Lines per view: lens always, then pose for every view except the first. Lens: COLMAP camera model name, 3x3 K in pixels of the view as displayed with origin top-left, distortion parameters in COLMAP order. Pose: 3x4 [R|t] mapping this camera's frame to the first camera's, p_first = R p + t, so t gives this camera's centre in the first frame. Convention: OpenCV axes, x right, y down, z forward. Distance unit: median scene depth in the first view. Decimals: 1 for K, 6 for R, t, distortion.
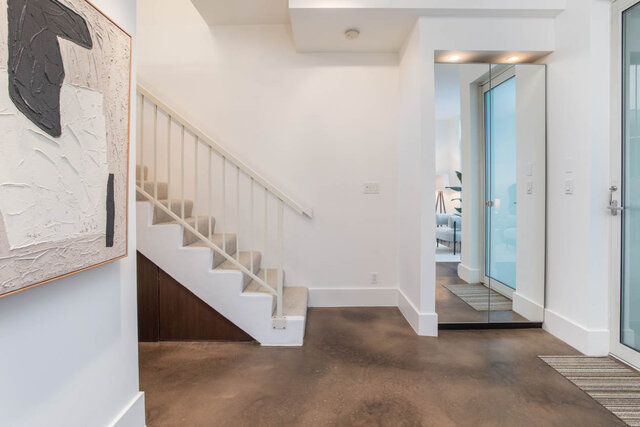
lens RADIAL K [[315.4, 0, 320.3], [0, 315.4, 195.7], [0, 0, 1]] dist [-0.002714, -0.000468]
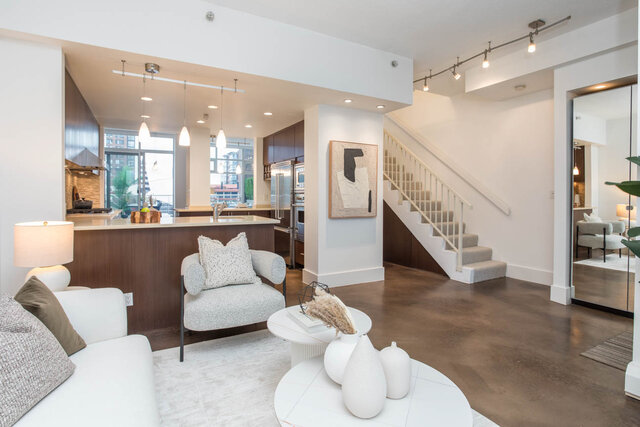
lens RADIAL K [[315.4, 0, 320.3], [0, 315.4, 195.7], [0, 0, 1]] dist [-0.002714, -0.000468]
pose [[0.482839, -0.000665, -0.875709, 1.925845], [-0.013075, 0.999883, -0.007968, 0.019877], [0.875611, 0.015297, 0.482774, -1.024434]]
